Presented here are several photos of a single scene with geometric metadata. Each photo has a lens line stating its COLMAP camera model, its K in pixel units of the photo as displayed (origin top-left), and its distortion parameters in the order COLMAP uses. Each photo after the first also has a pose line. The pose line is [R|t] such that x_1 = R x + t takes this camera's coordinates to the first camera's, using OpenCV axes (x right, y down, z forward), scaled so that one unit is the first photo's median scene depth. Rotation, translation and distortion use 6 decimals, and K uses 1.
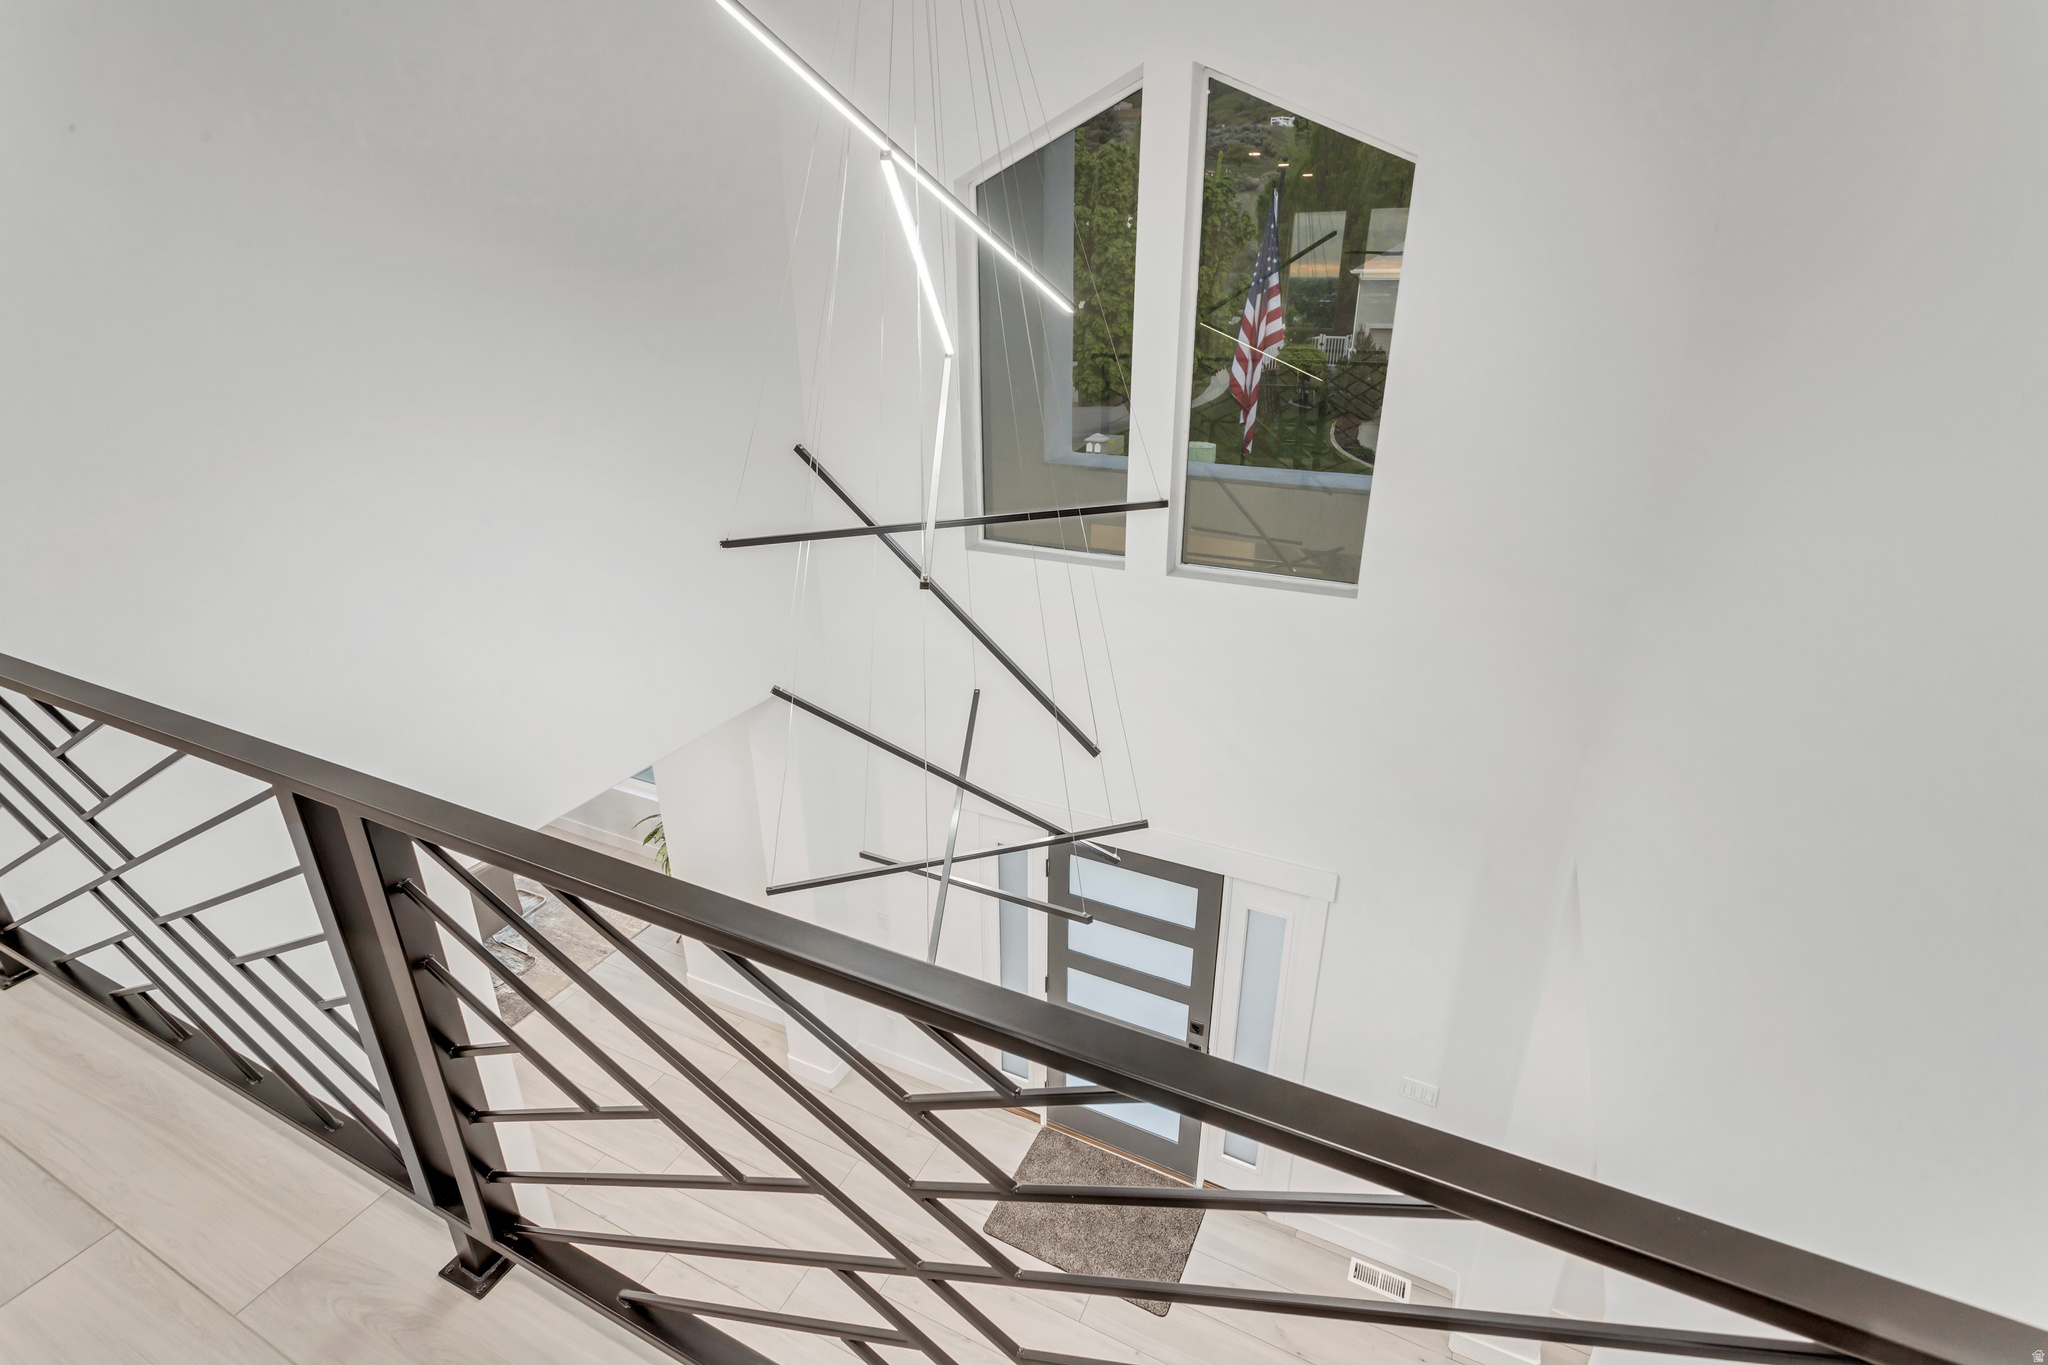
lens RADIAL K [[967.4, 0, 1026.2], [0, 967.4, 676.9], [0, 0, 1]] dist [-0.000853, 0.000513]
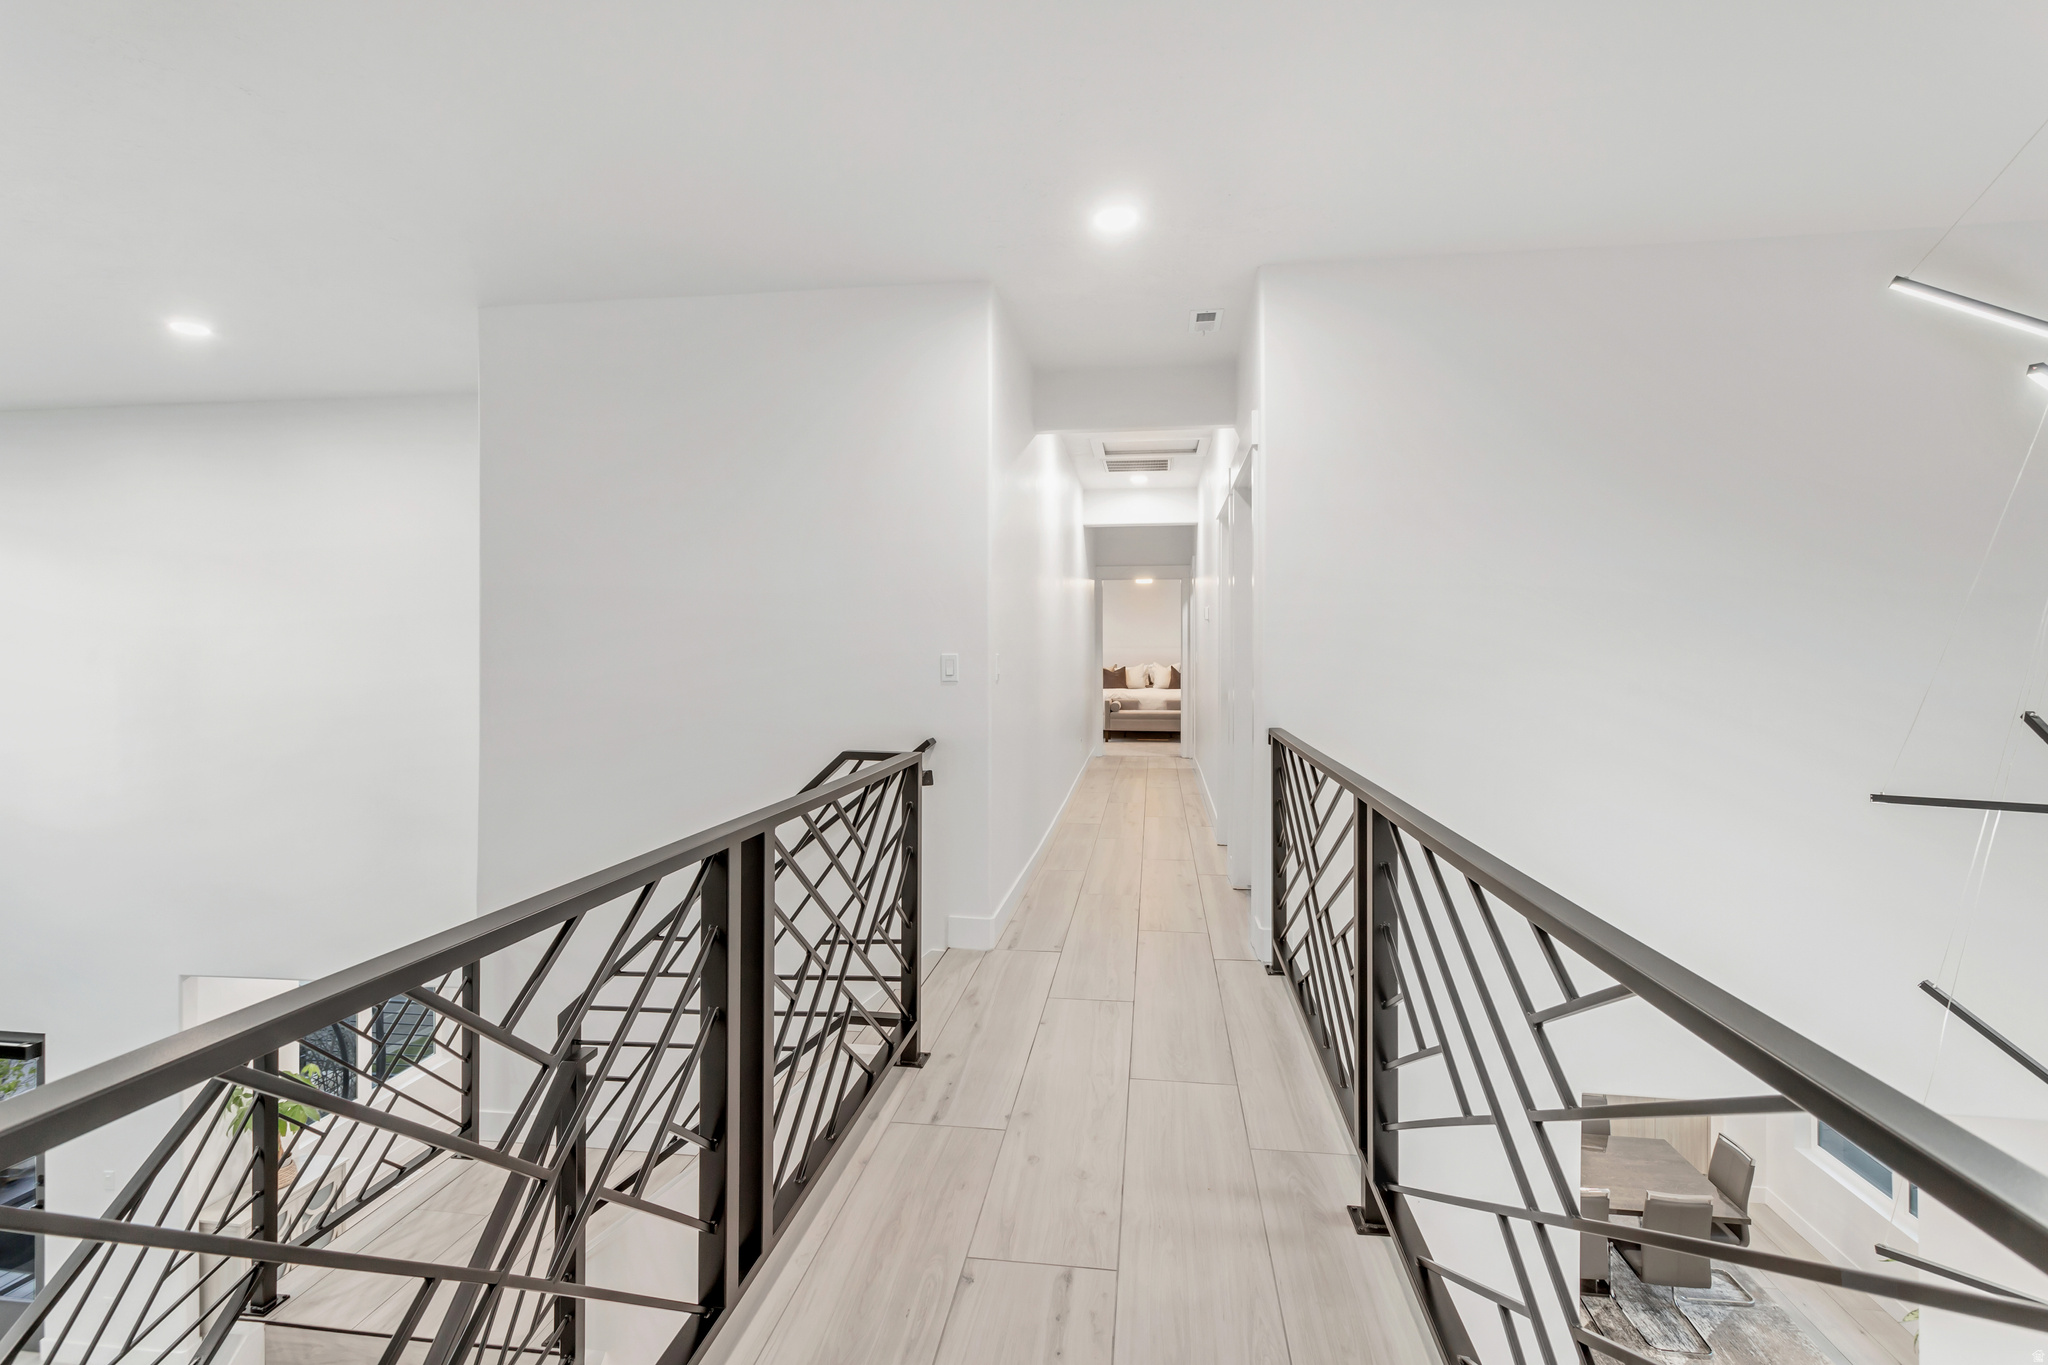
lens RADIAL K [[967.4, 0, 1021.9], [0, 967.4, 681.1], [0, 0, 1]] dist [-0.000853, 0.000513]
pose [[0.309181, 0.013465, -0.950908, 0.488164], [-0.363248, 0.925757, -0.104999, 0.237439], [0.878896, 0.377879, 0.291117, -0.054703]]
